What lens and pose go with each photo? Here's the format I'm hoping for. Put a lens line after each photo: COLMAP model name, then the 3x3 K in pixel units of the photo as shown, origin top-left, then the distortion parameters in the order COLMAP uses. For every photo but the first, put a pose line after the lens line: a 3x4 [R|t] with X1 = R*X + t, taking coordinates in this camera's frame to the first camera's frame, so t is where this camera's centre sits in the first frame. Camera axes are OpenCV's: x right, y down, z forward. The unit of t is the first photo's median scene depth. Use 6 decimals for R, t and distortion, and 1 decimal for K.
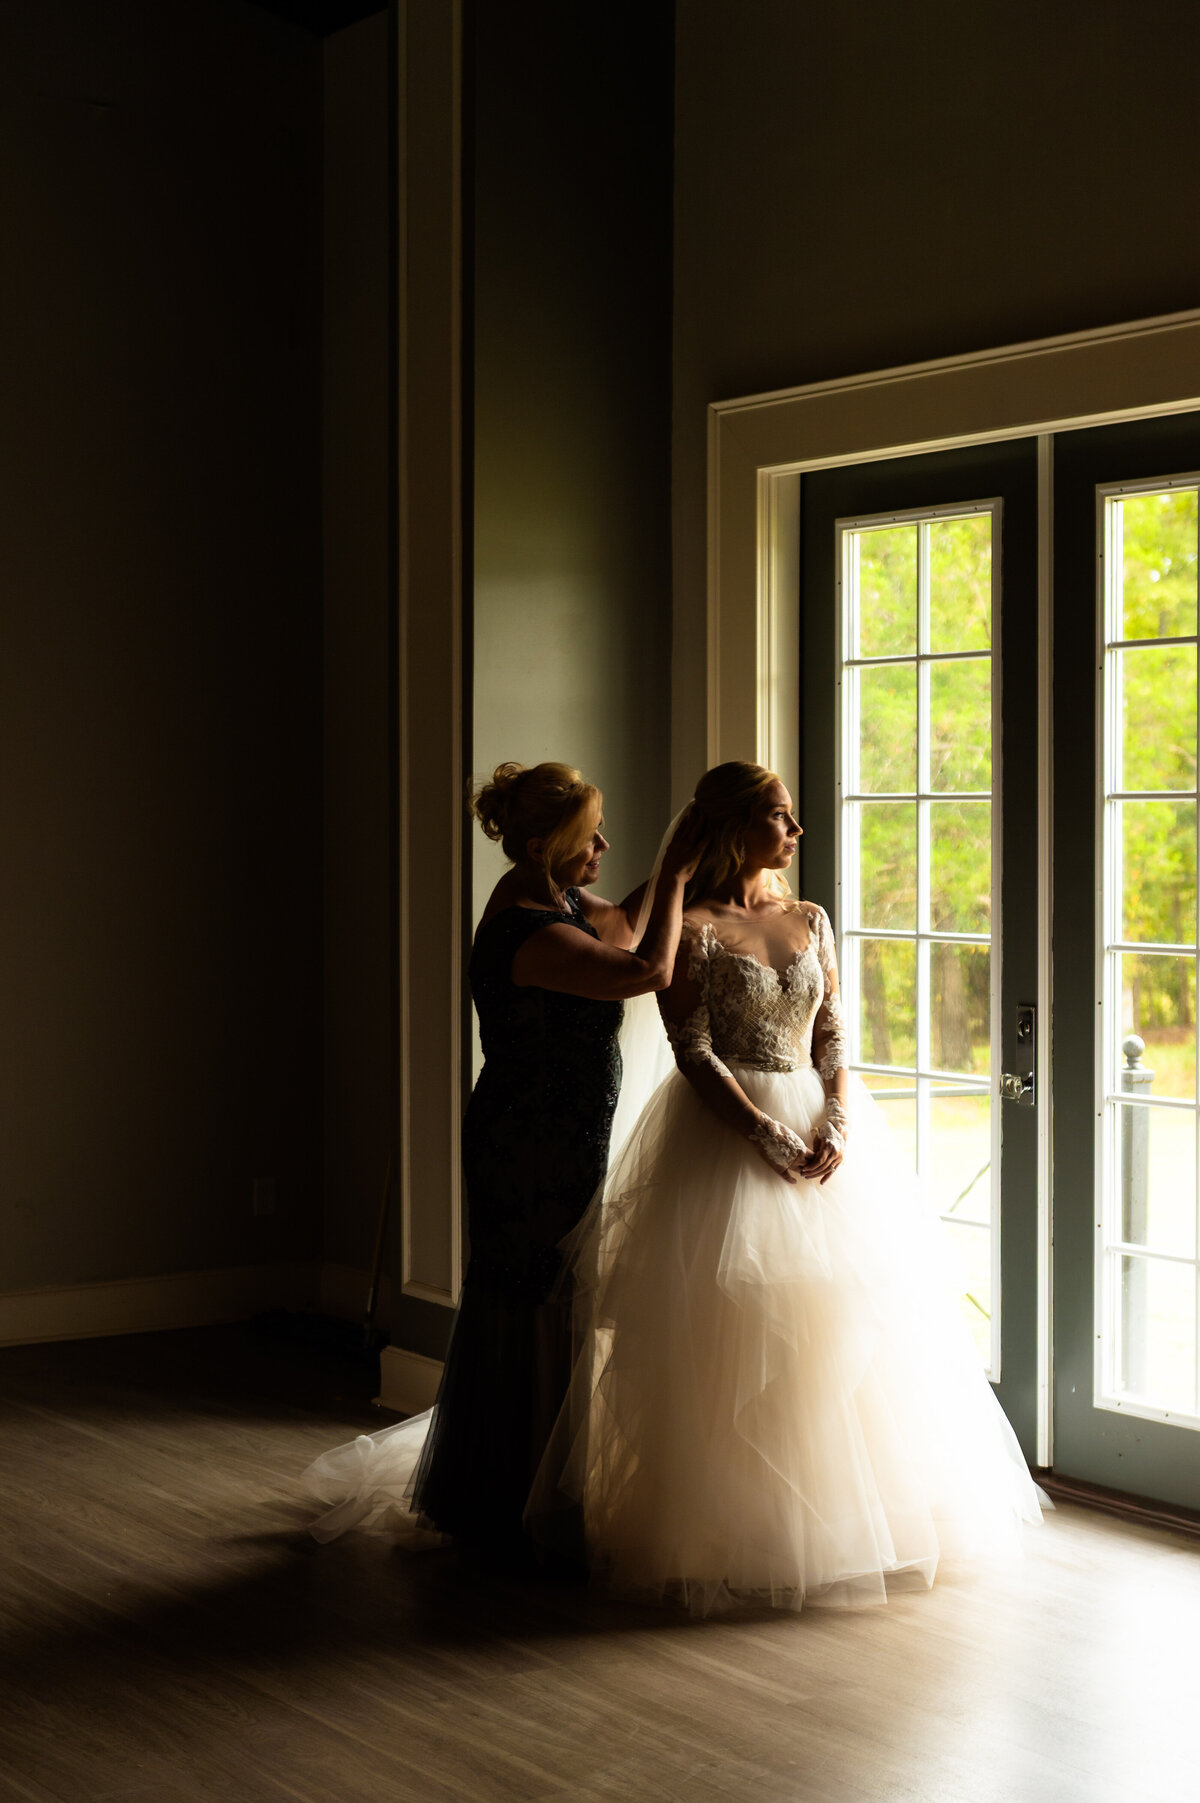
lens RADIAL K [[2905.1, 0, 600.0], [0, 2905.1, 901.5], [0, 0, 1]] dist [0.023842, -0.013753]
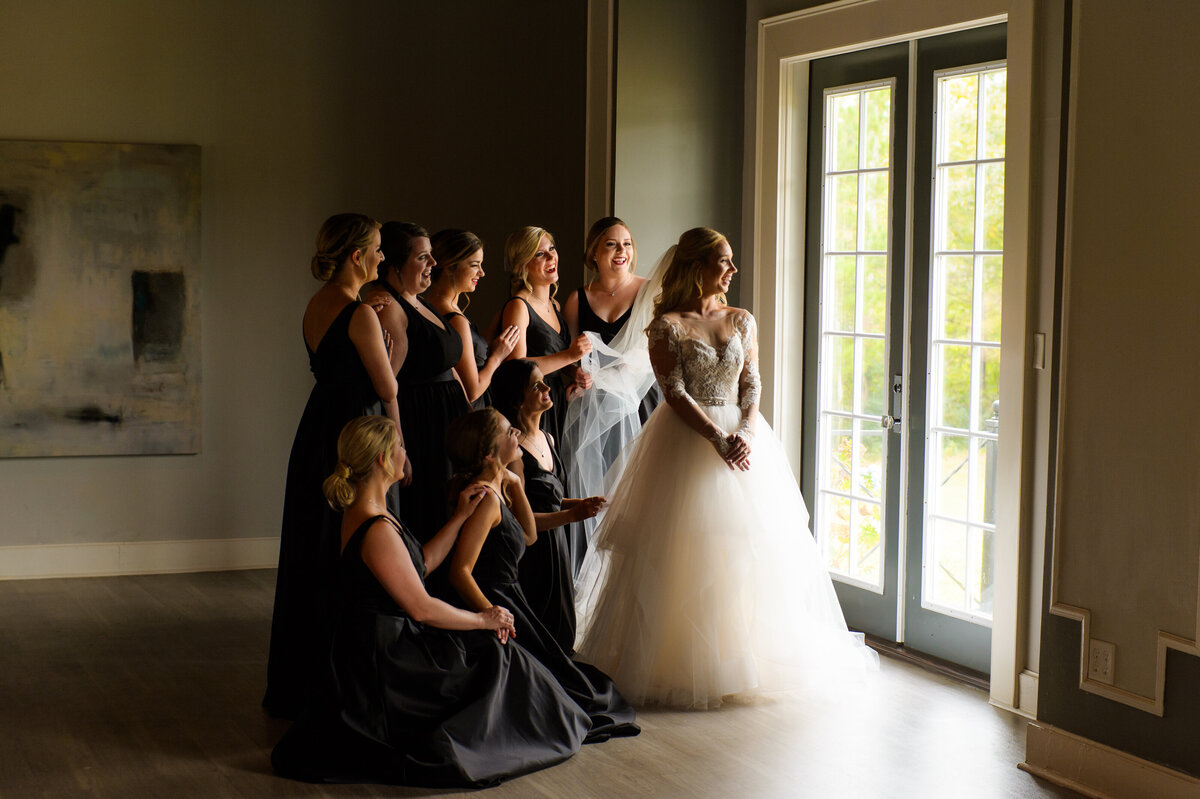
lens RADIAL K [[2081.5, 0, 600.0], [0, 2081.5, 399.5], [0, 0, 1]] dist [0.017056, -0.176117]
pose [[0.973059, 0.030232, -0.228565, 0.264974], [-0.023504, 0.999208, 0.032098, 0.015389], [0.229355, -0.025861, 0.972999, -0.243519]]
